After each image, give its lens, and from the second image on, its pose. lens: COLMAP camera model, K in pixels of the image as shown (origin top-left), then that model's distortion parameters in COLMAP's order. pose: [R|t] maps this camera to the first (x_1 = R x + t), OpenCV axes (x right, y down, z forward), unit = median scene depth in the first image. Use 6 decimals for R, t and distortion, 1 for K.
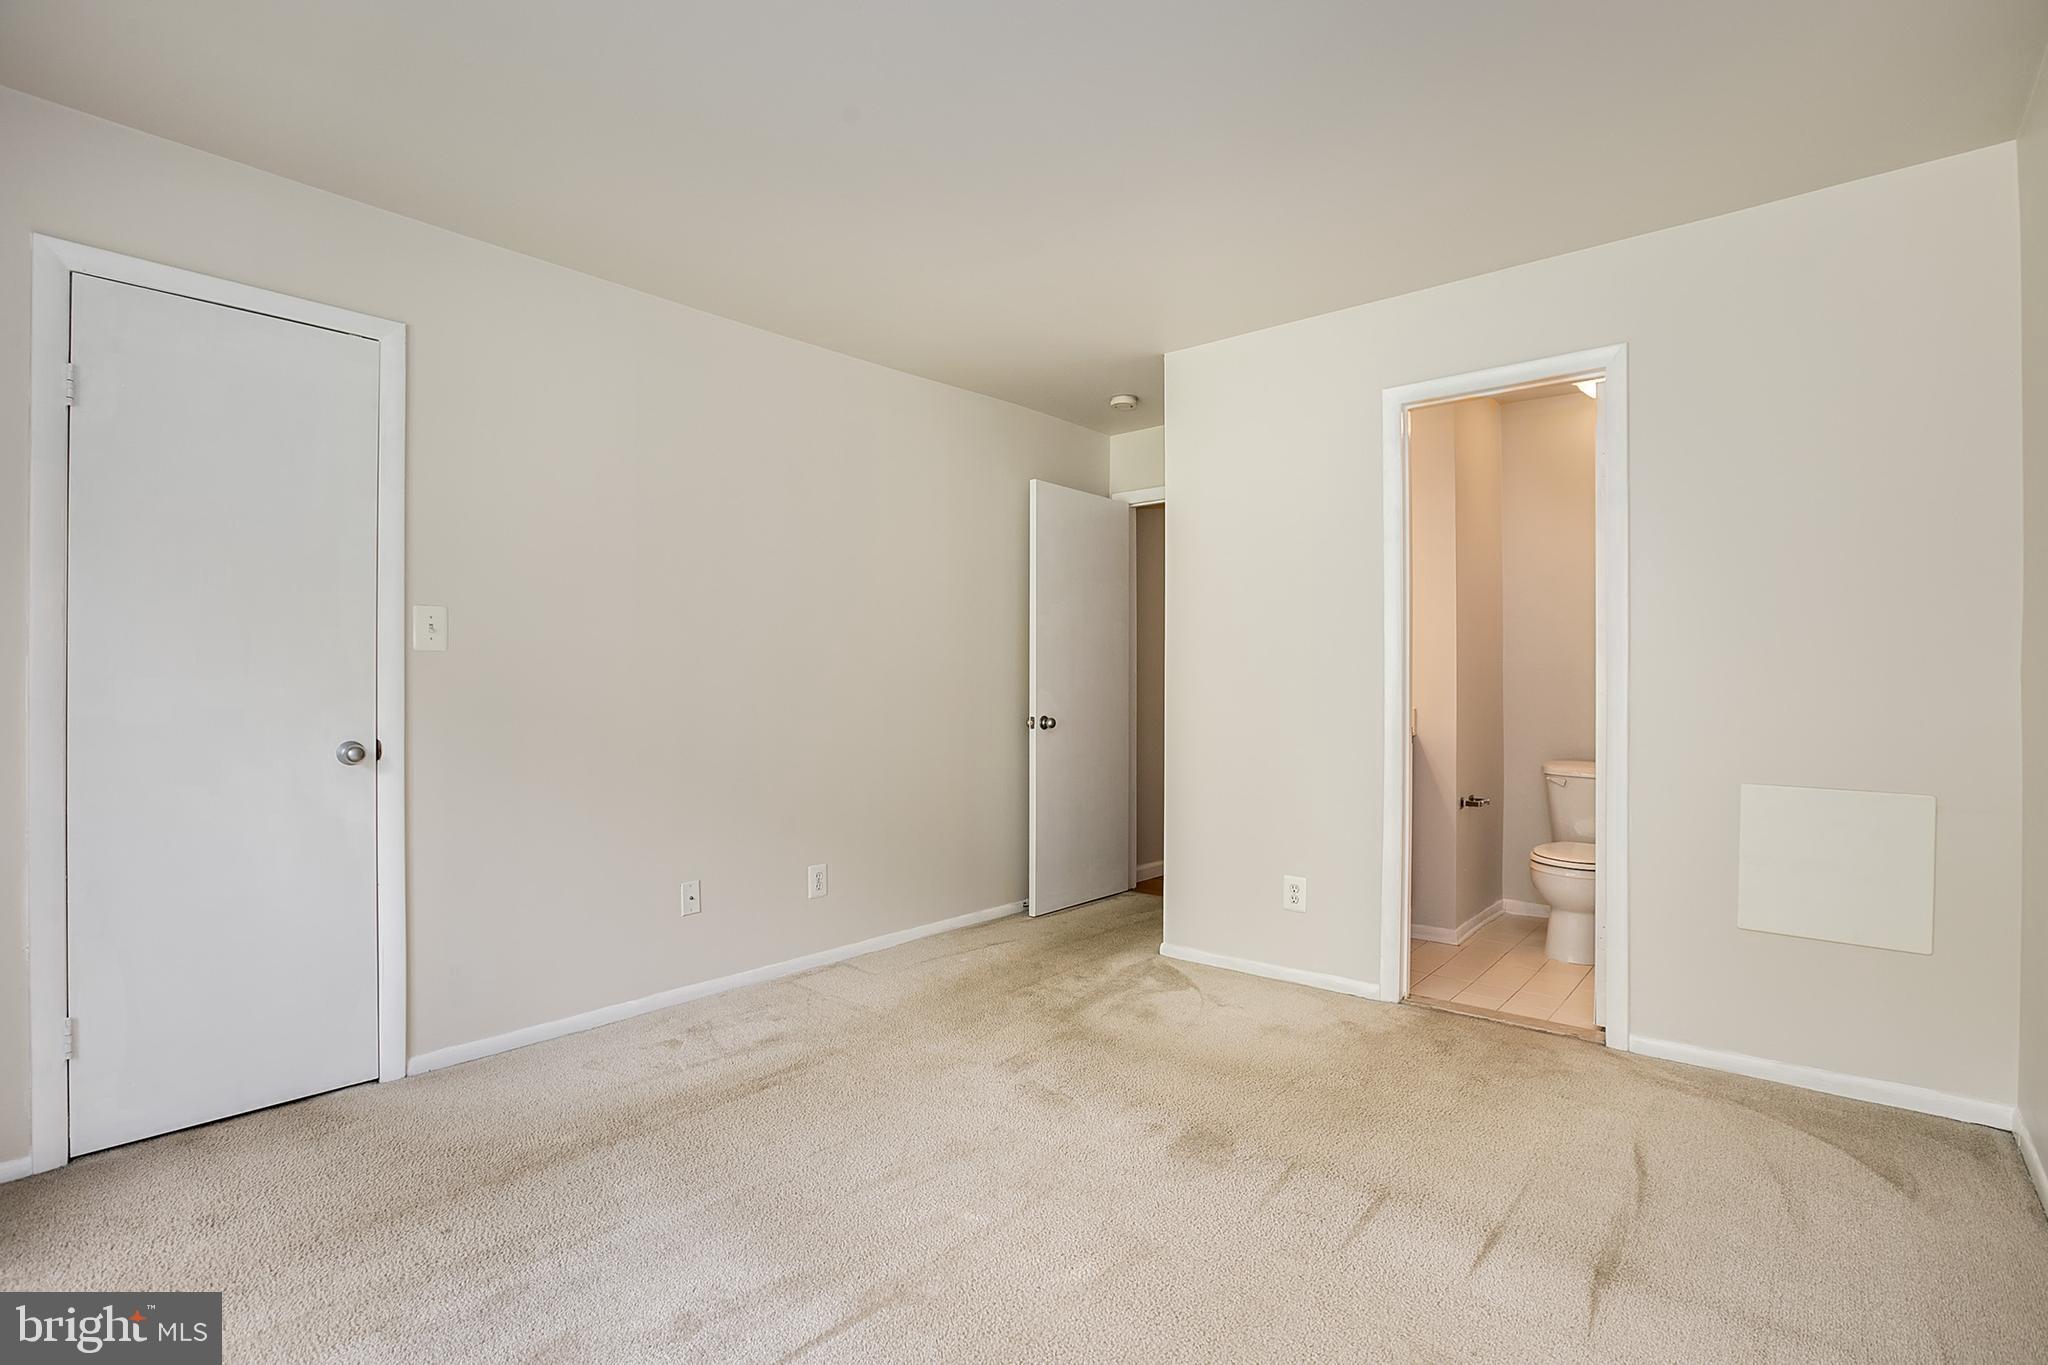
lens RADIAL K [[942.8, 0, 1025.2], [0, 942.8, 692.1], [0, 0, 1]] dist [-0.049579, 0.031625]
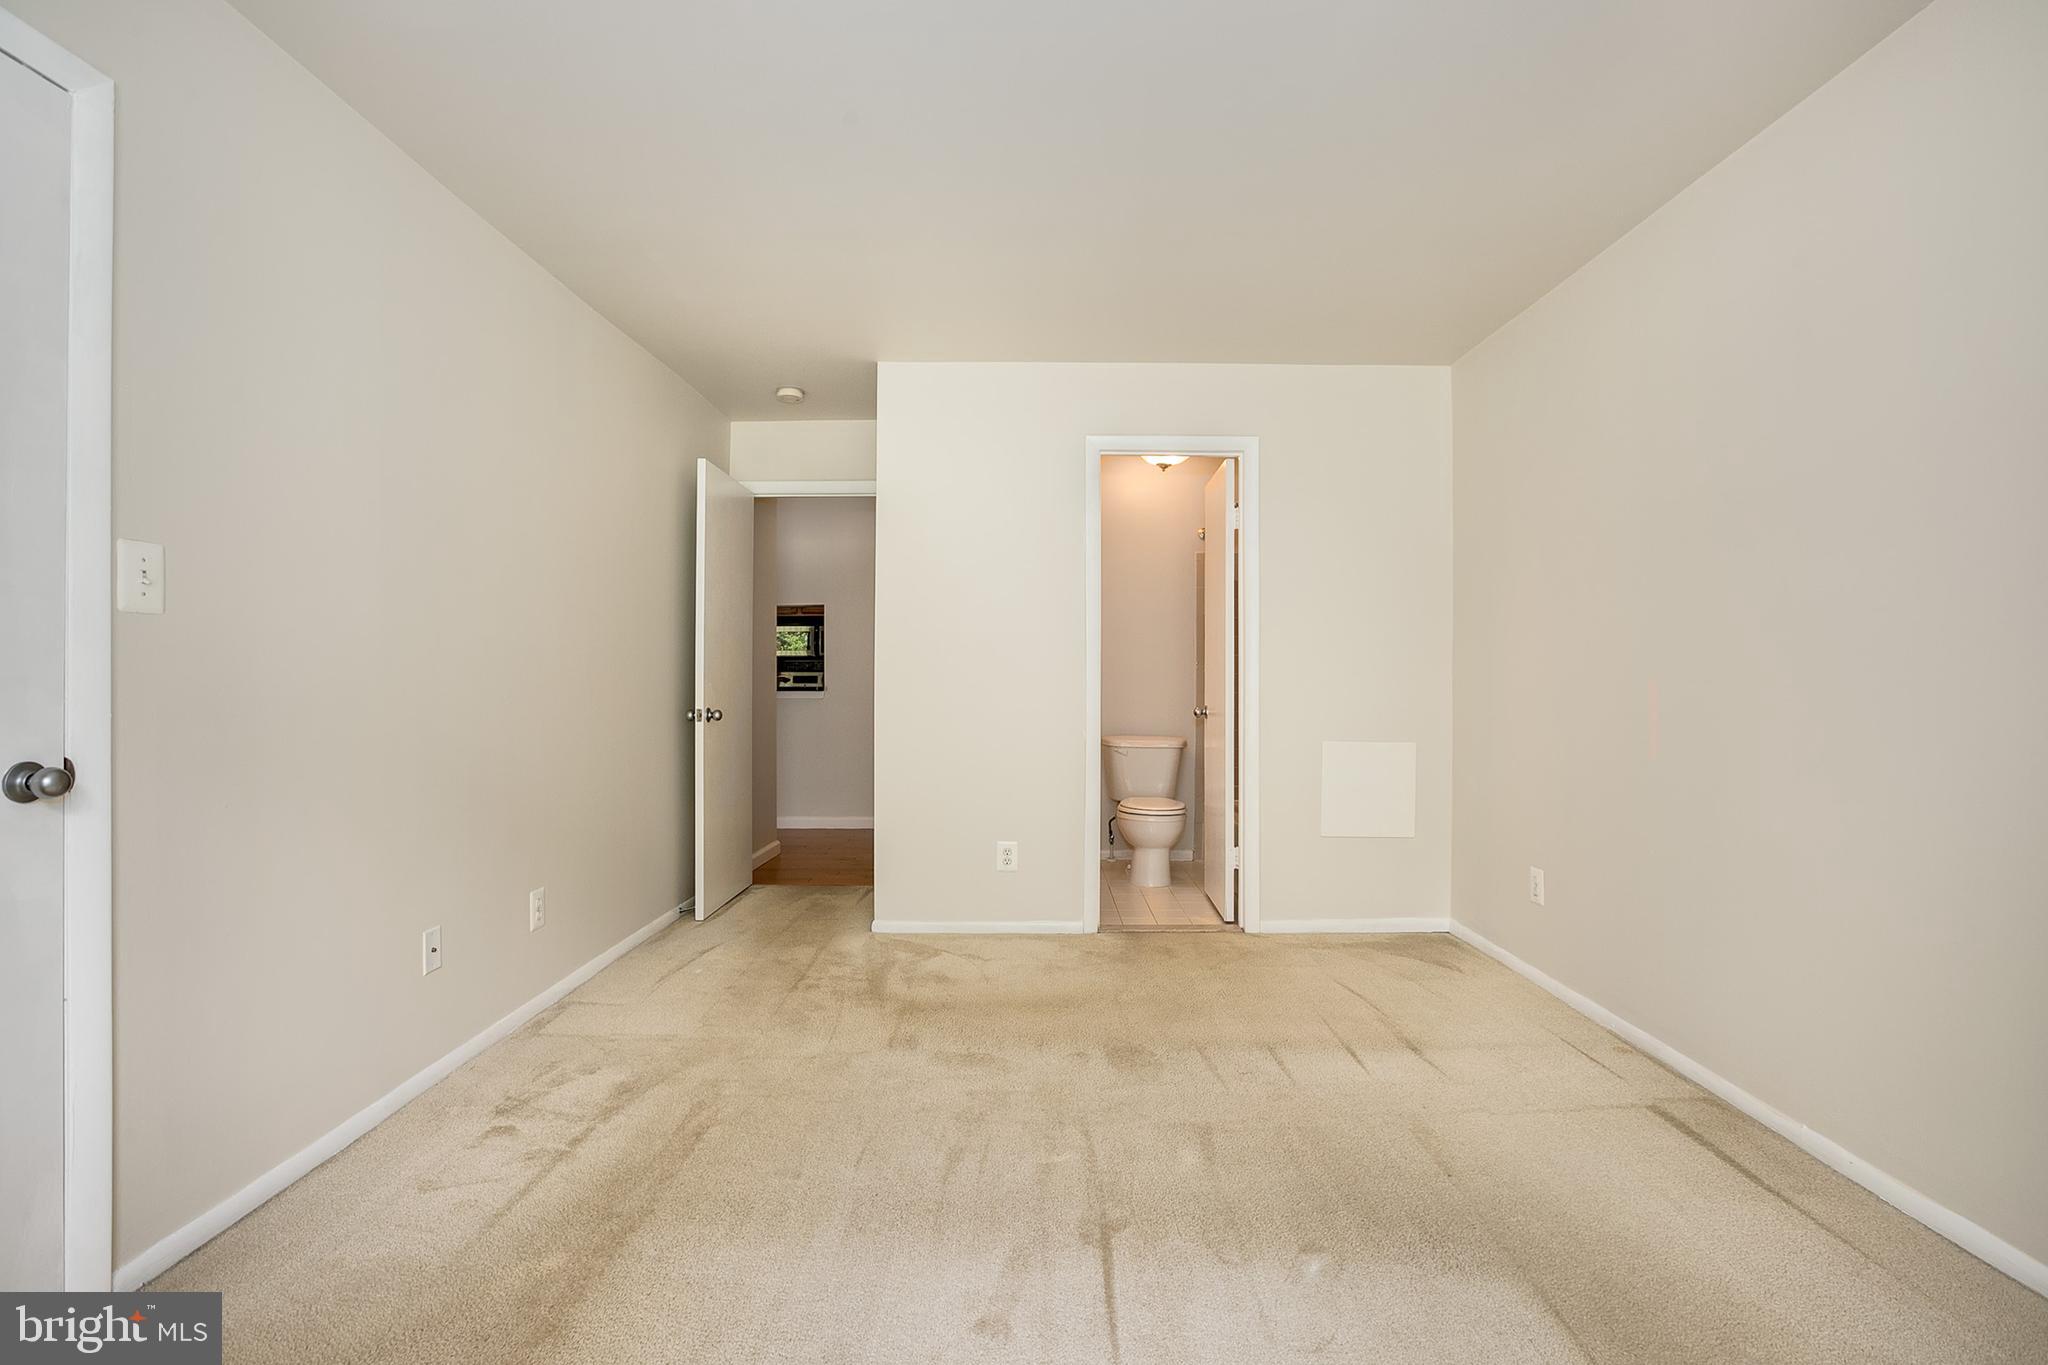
lens RADIAL K [[924.3, 0, 1024.0], [0, 924.3, 682.5], [0, 0, 1]] dist [-0.039694, 0.026621]
pose [[0.764243, 0.003580, 0.644918, -0.477388], [-0.002375, 0.999993, -0.002737, 0.002274], [-0.644923, 0.000560, 0.764247, 0.119924]]
